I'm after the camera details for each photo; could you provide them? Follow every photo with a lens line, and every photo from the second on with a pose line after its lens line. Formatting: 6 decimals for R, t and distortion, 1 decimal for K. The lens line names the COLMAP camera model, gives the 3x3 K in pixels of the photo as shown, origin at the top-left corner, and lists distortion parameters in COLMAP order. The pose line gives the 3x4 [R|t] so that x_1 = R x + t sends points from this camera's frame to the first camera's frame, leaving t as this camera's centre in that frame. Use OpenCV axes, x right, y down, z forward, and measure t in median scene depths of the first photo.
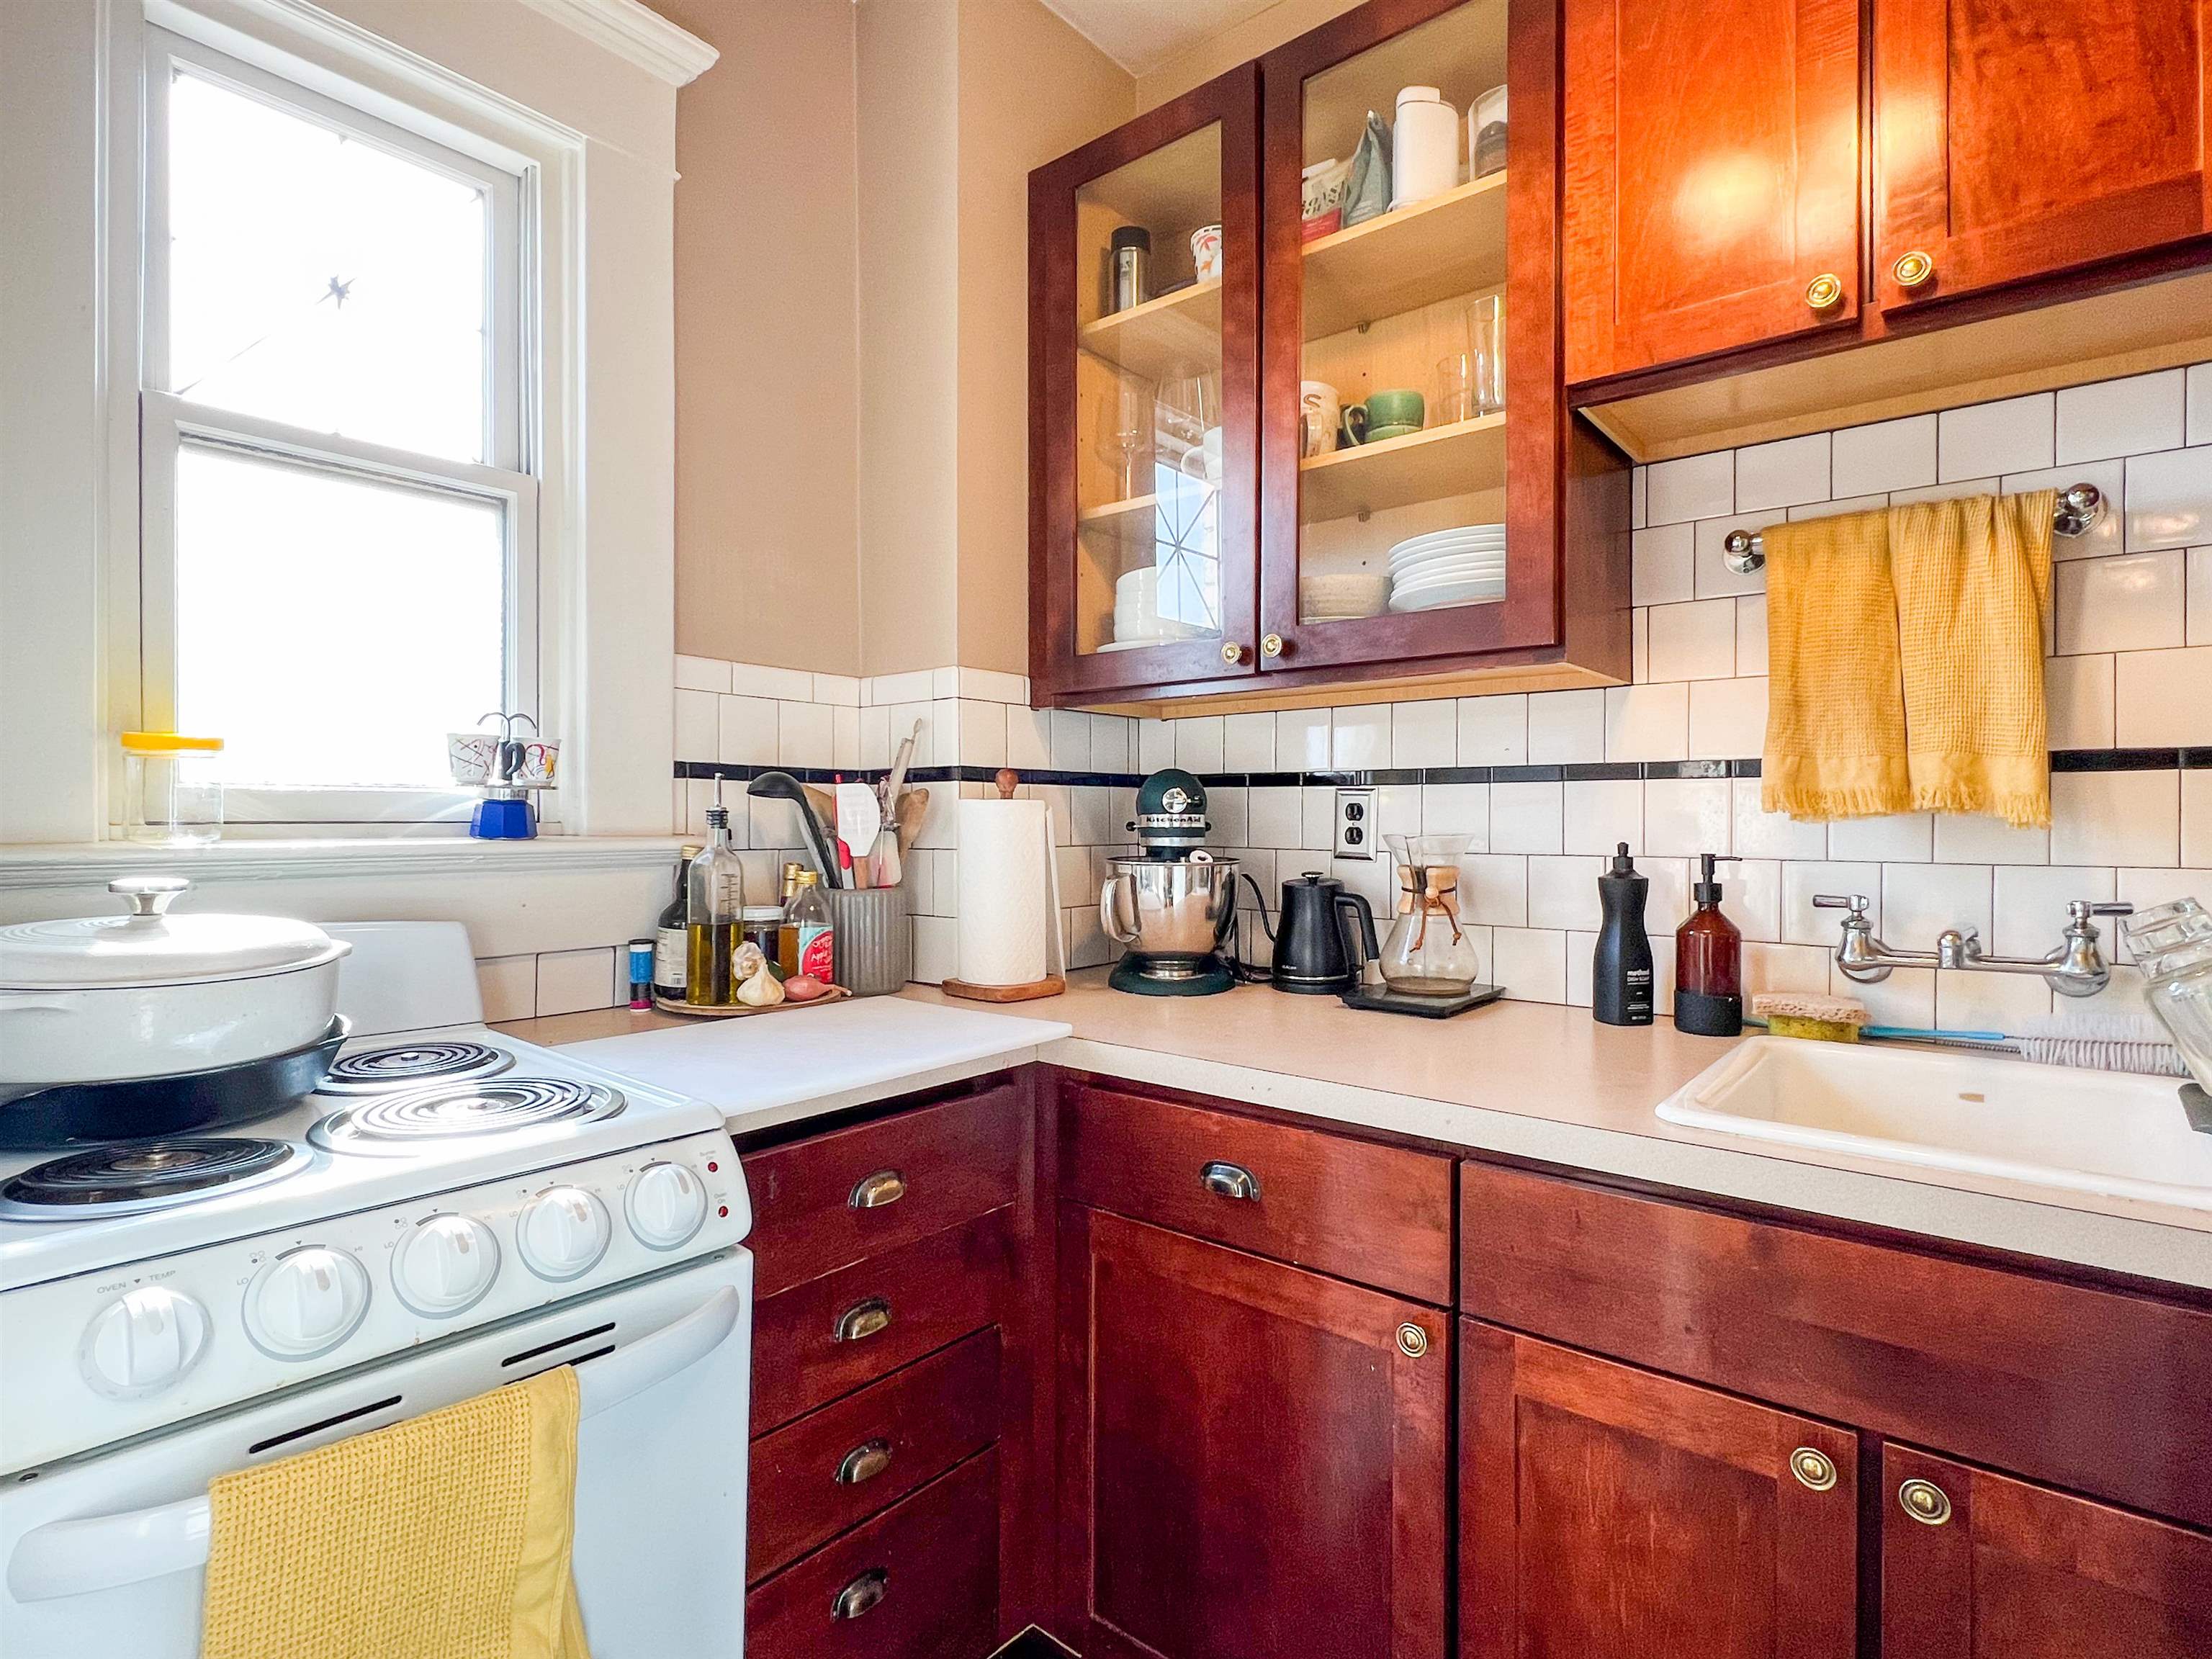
lens RADIAL K [[1125.8, 0, 1105.5], [0, 1125.8, 824.6], [0, 0, 1]] dist [0.000350, 0.000854]
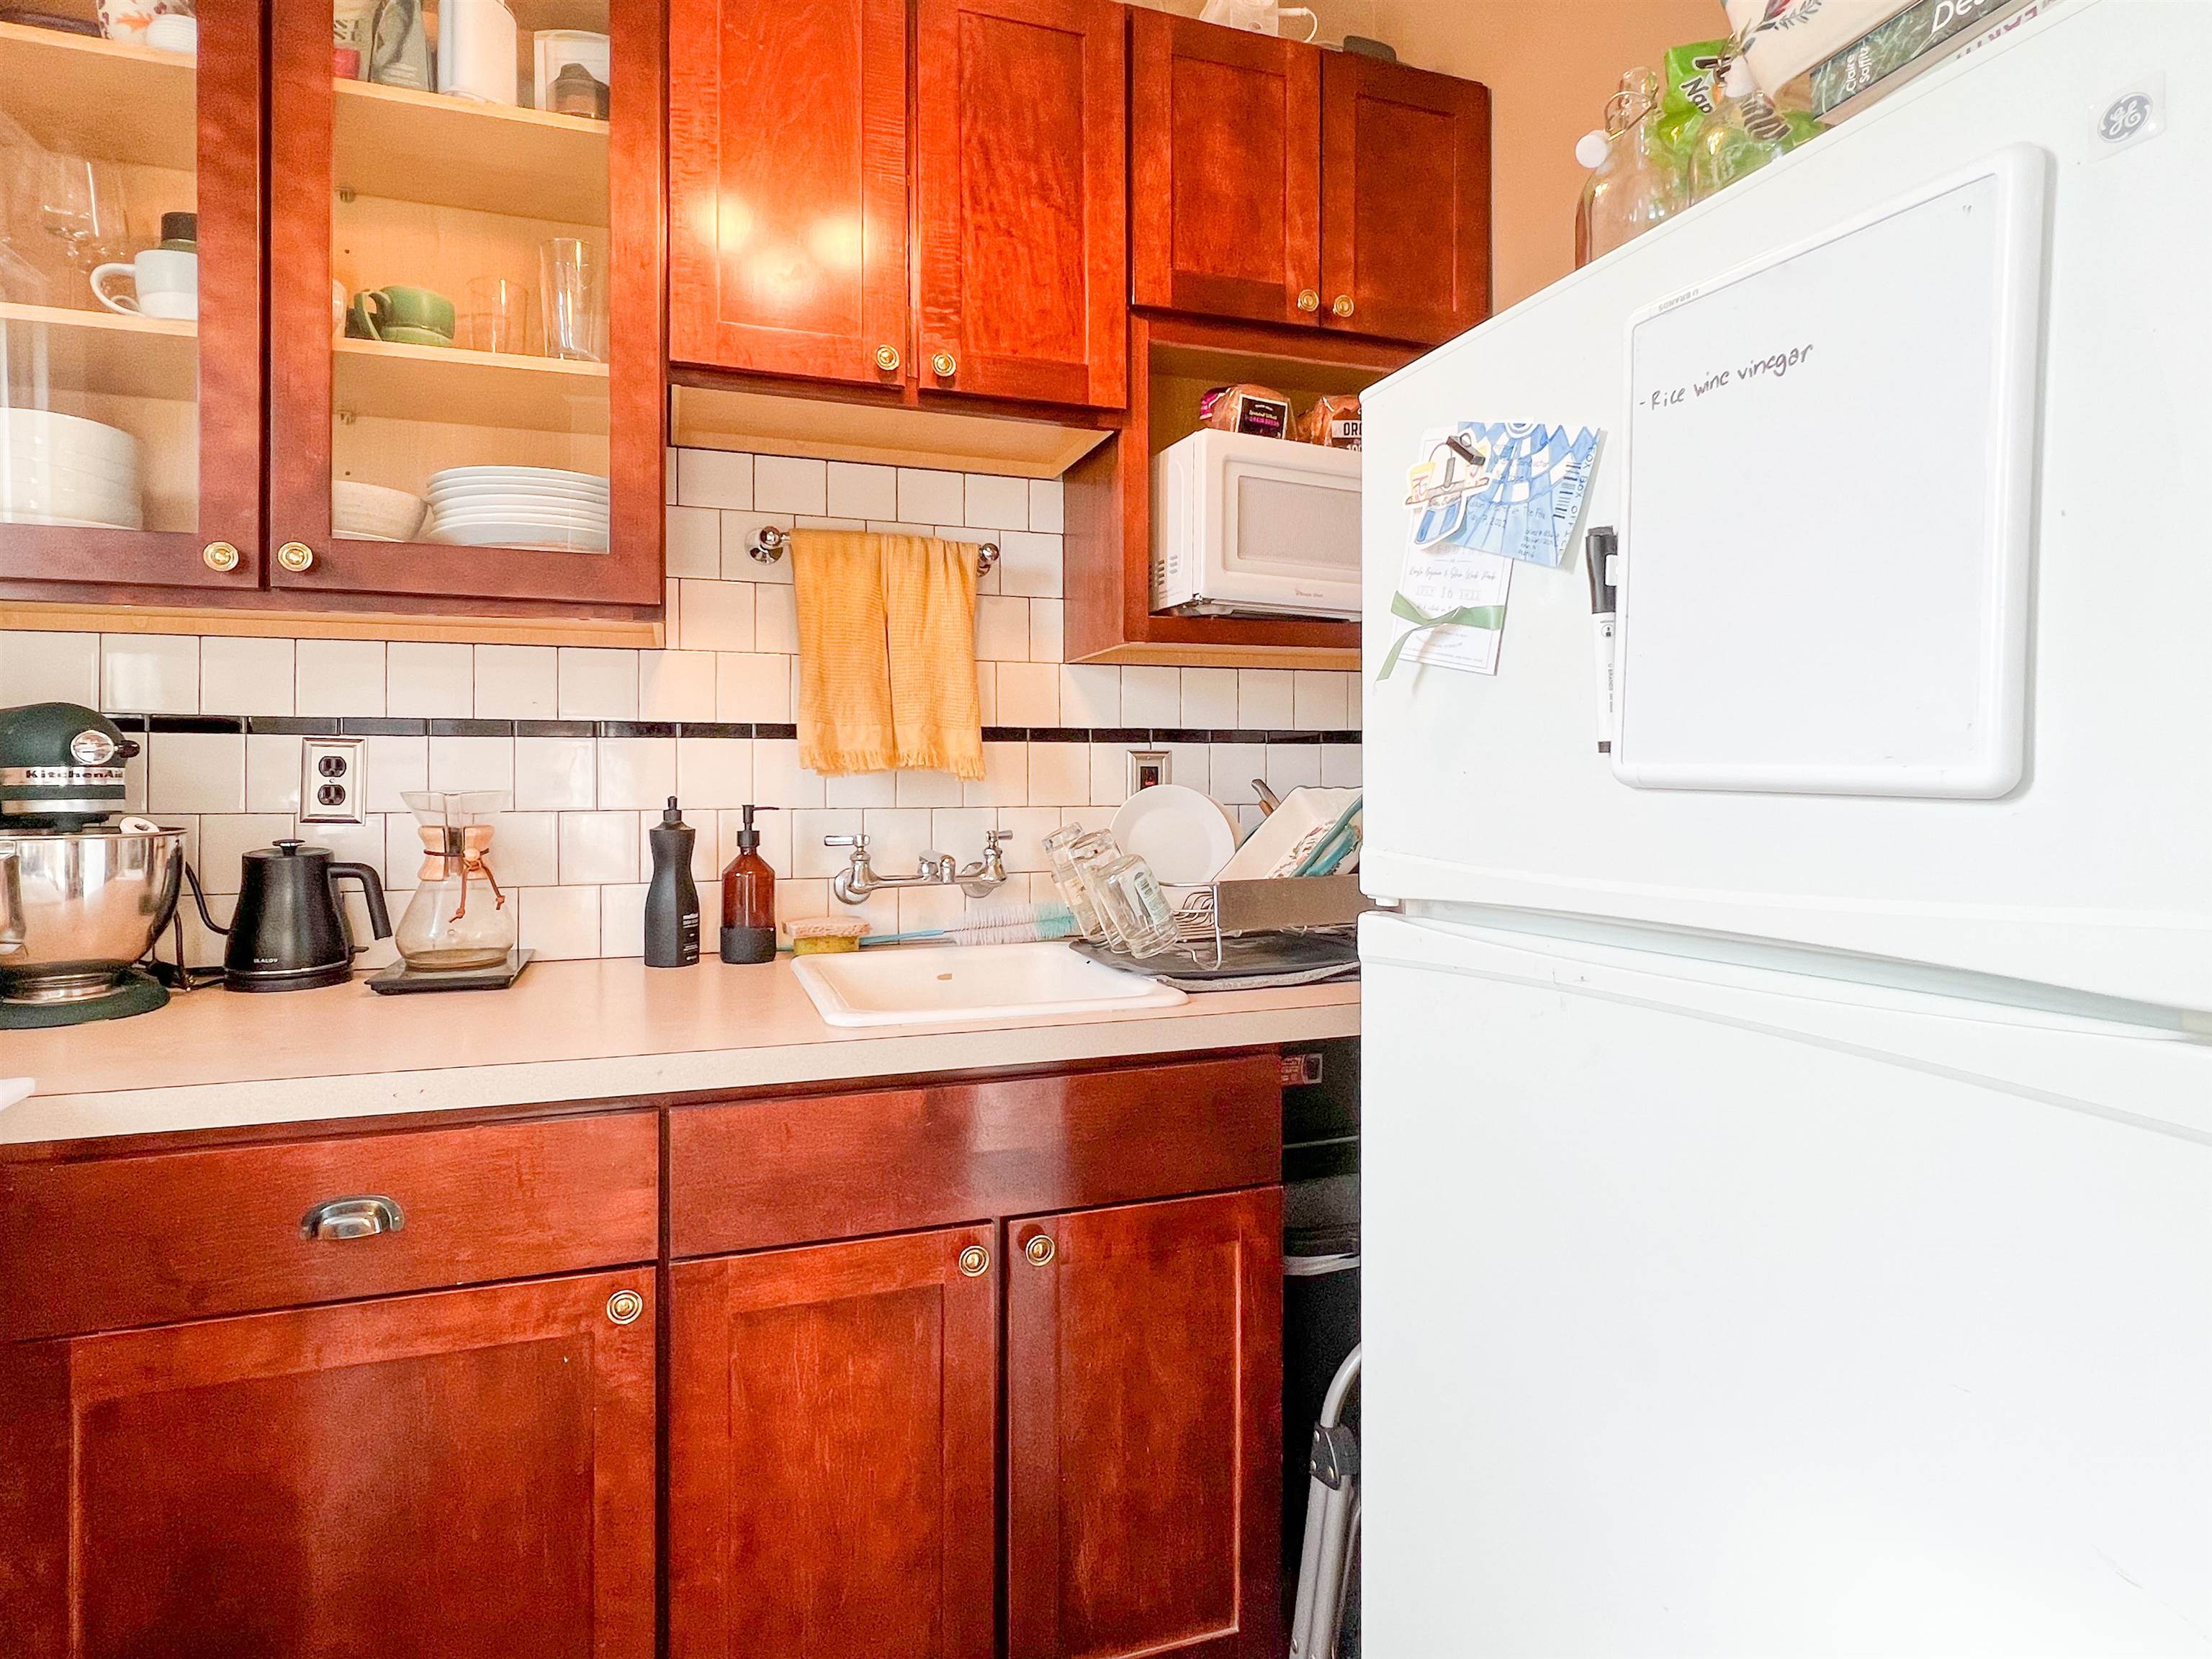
lens RADIAL K [[1125.8, 0, 1062.3], [0, 1125.8, 784.6], [0, 0, 1]] dist [0.000350, 0.000854]
pose [[0.539560, -0.003873, 0.841938, -0.256766], [0.007019, 0.999975, 0.000102, 0.007492], [-0.841918, 0.005855, 0.539574, 0.117986]]
